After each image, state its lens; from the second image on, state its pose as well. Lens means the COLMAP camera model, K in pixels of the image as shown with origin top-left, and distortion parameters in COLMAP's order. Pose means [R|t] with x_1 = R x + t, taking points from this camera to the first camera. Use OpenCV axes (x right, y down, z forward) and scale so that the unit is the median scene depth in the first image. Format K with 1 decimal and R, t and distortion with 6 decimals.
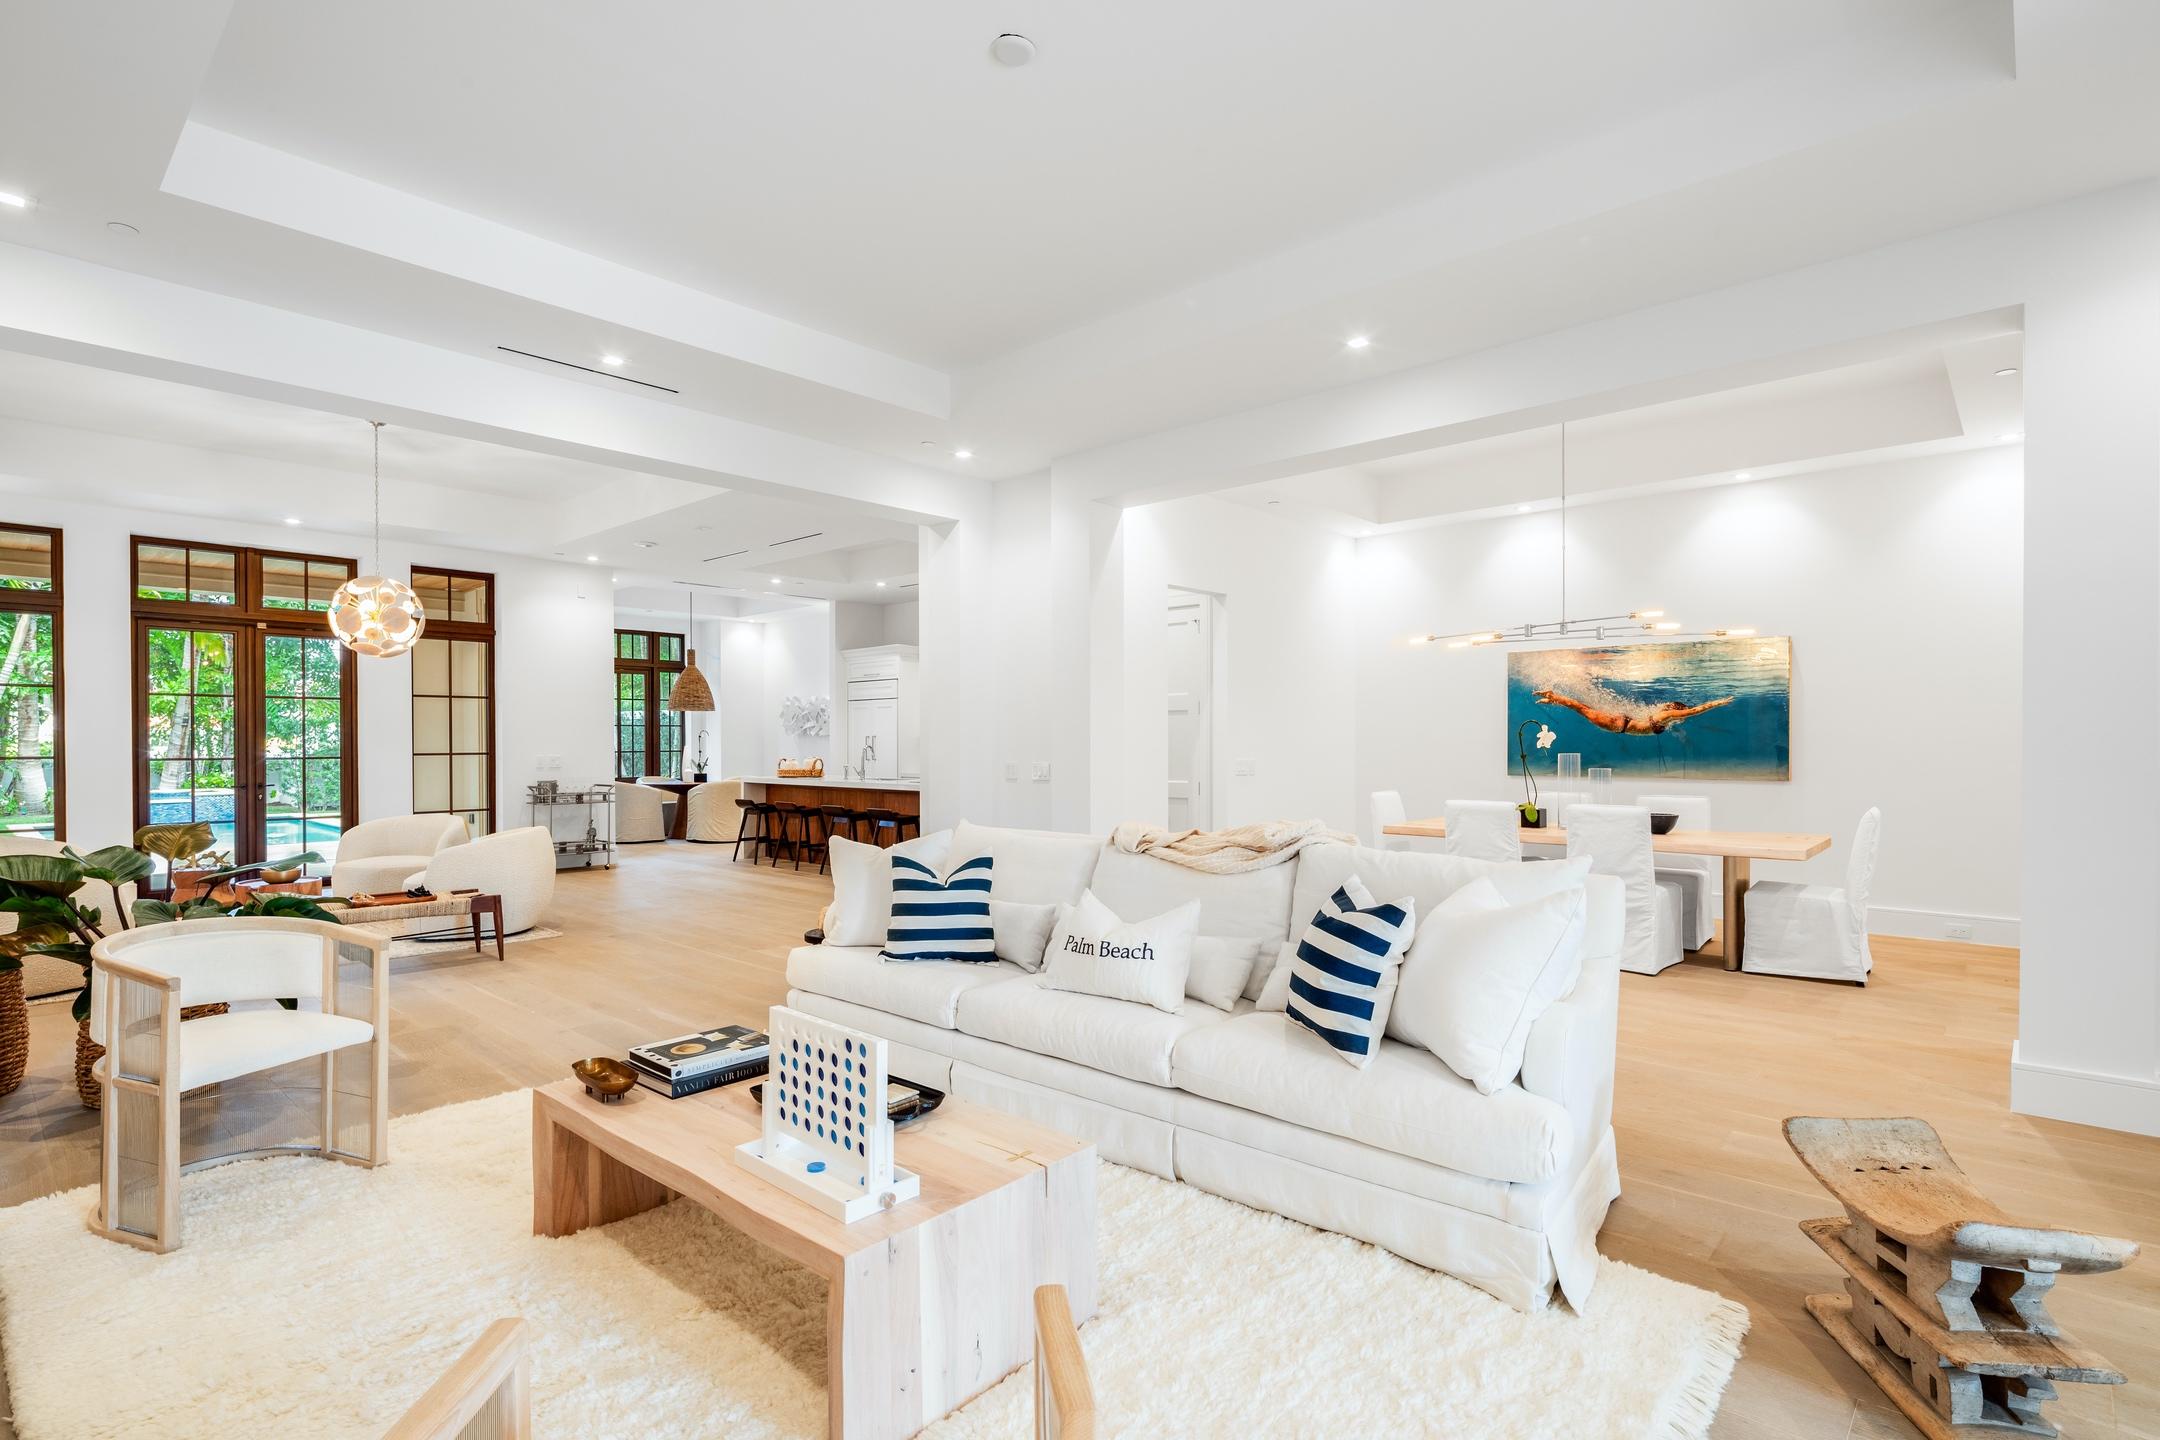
lens RADIAL K [[1051.5, 0, 1080.9], [0, 1051.5, 746.9], [0, 0, 1]] dist [0.000731, -0.000661]
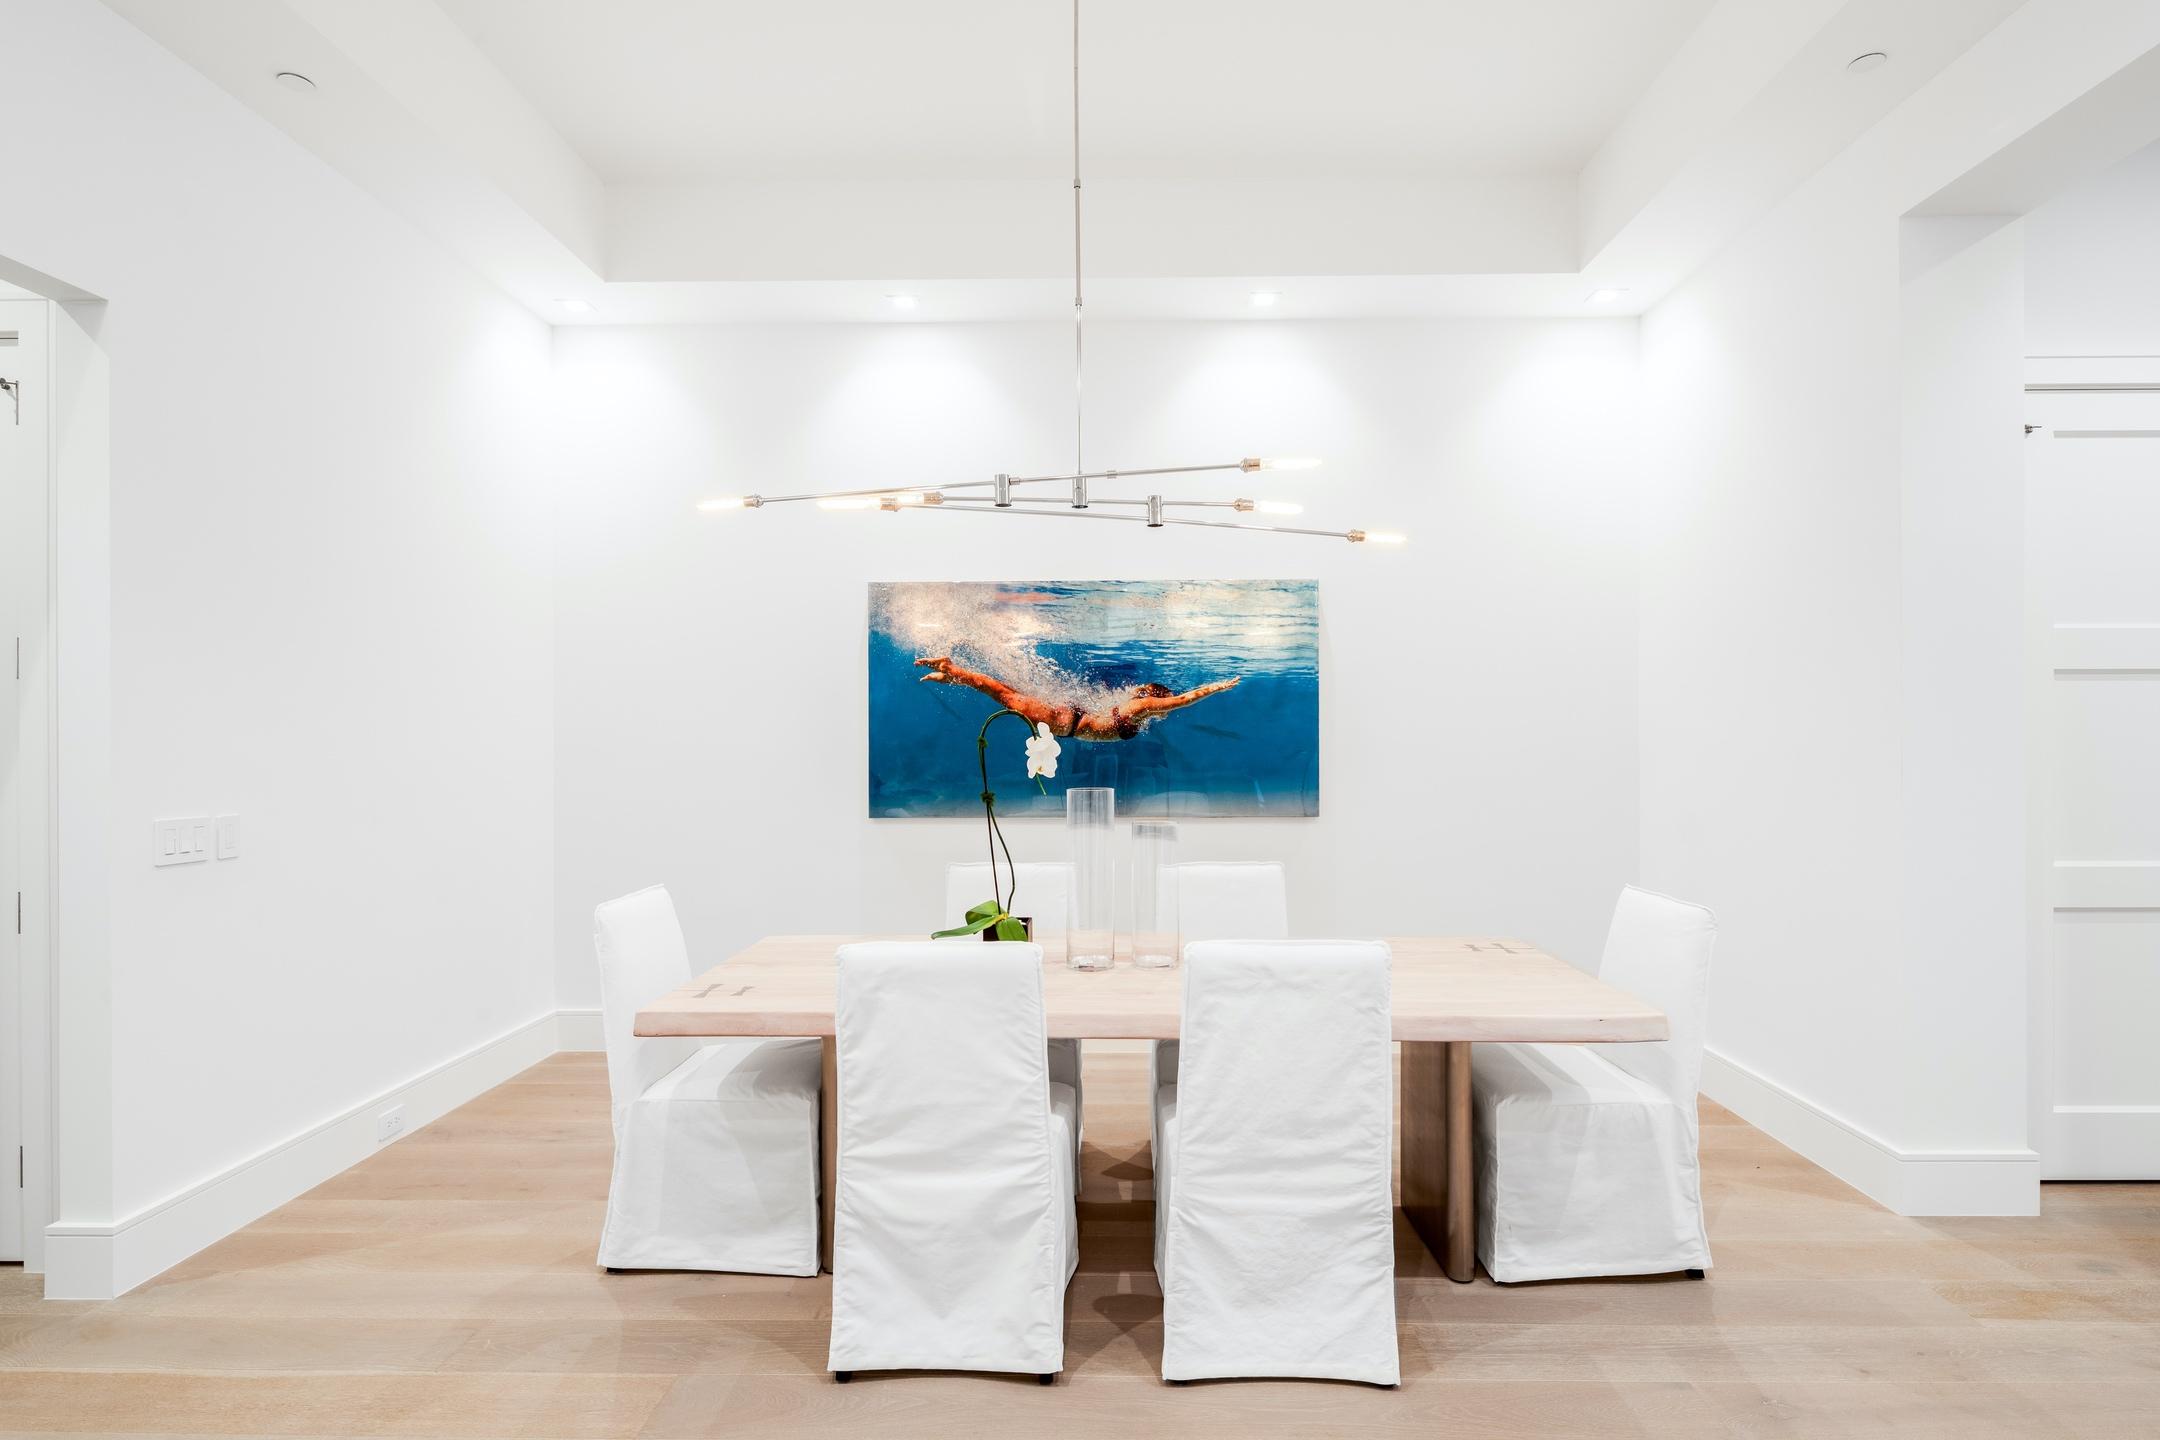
lens RADIAL K [[1051.5, 0, 1080.9], [0, 1051.5, 746.9], [0, 0, 1]] dist [0.000731, -0.000661]
pose [[0.757493, -0.006222, 0.652813, 0.158931], [0.004336, 0.999980, 0.004499, -0.010887], [-0.652829, -0.000577, 0.757505, 0.588645]]
